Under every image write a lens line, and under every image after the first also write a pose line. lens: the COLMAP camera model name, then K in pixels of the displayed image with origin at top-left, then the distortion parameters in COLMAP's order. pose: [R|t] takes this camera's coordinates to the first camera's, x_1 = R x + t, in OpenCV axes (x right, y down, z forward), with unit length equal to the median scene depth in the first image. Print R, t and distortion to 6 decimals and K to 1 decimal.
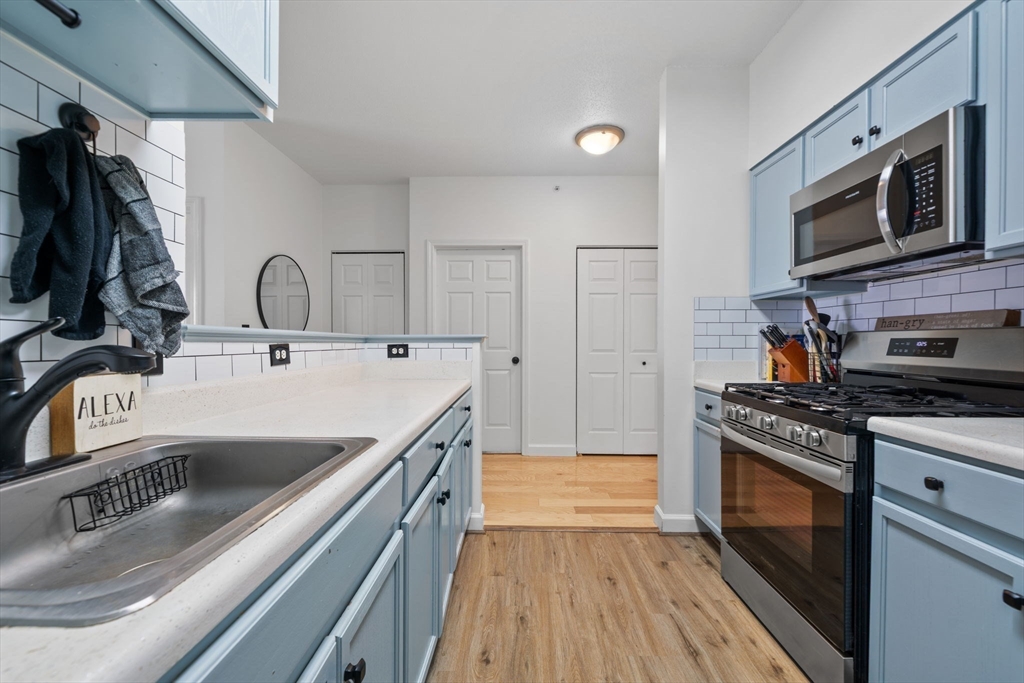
lens RADIAL K [[420.2, 0, 512.0], [0, 420.2, 341.5], [0, 0, 1]] dist [0.000423, 0.000129]
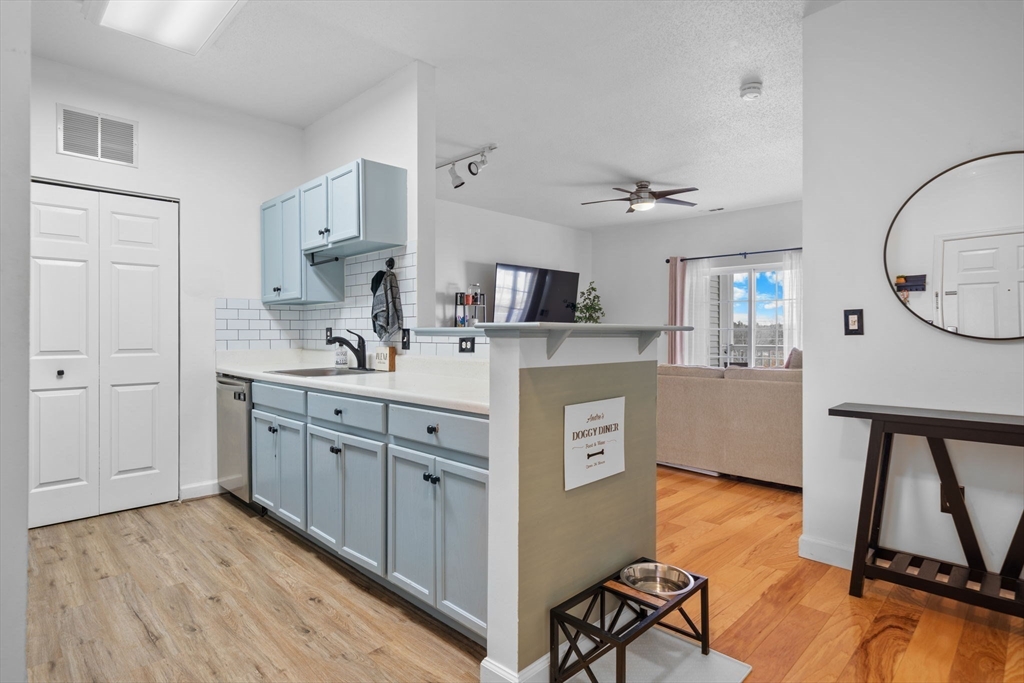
lens RADIAL K [[534.3, 0, 512.3], [0, 534.3, 332.3], [0, 0, 1]] dist [0.001135, 0.000638]
pose [[-0.695640, -0.004266, -0.718378, 0.609839], [-0.000480, 0.999985, -0.005474, -0.001316], [0.718391, -0.003463, -0.695631, 2.334131]]
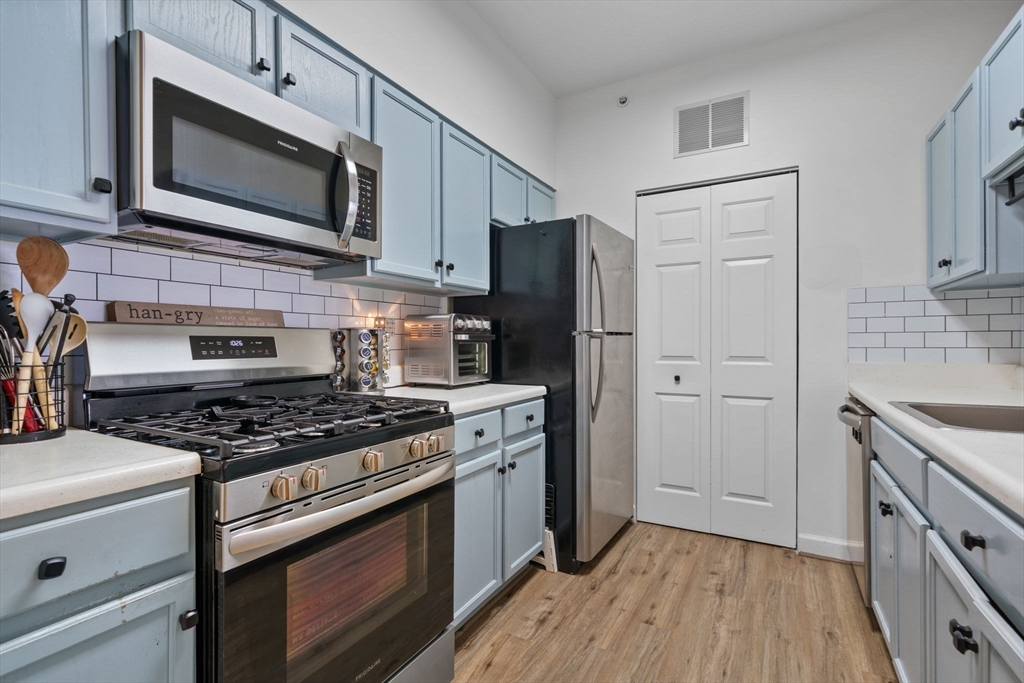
lens RADIAL K [[479.1, 0, 513.7], [0, 479.1, 346.2], [0, 0, 1]] dist [0.001391, 0.000812]
pose [[-0.881649, -0.005504, 0.471873, 0.044390], [-0.000441, 0.999941, 0.010840, 0.001147], [-0.471905, 0.009349, -0.881600, 1.595712]]
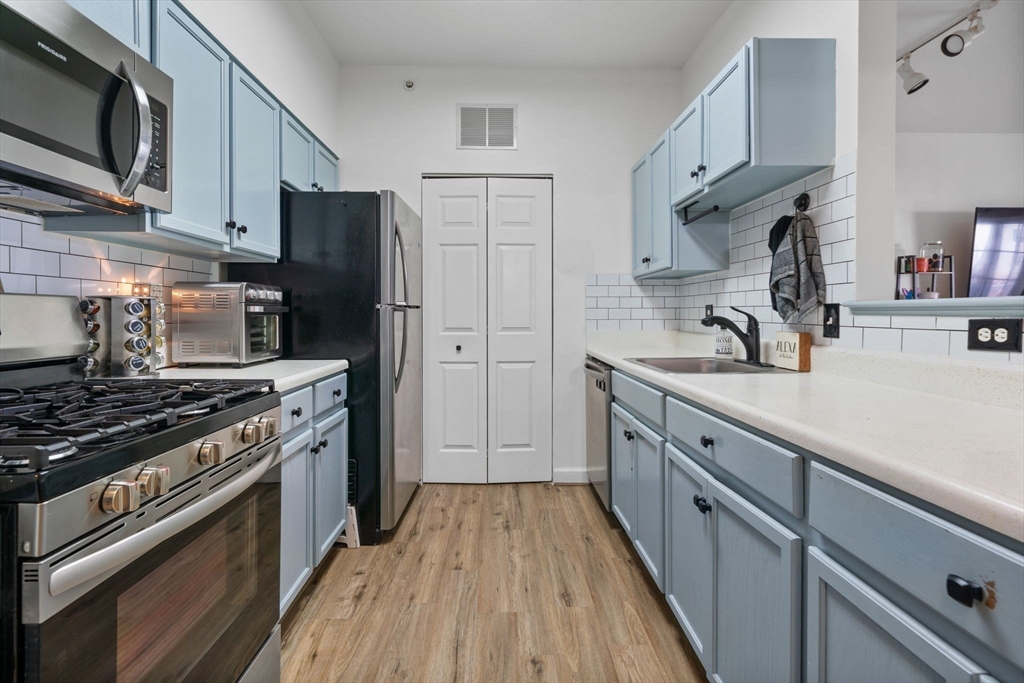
lens RADIAL K [[472.3, 0, 511.1], [0, 472.3, 318.3], [0, 0, 1]] dist [0.001924, 0.001020]
pose [[-0.998976, -0.003287, -0.045119, 0.224319], [-0.003645, 0.999962, 0.007863, 0.002299], [0.045091, 0.008019, -0.998951, 1.694654]]
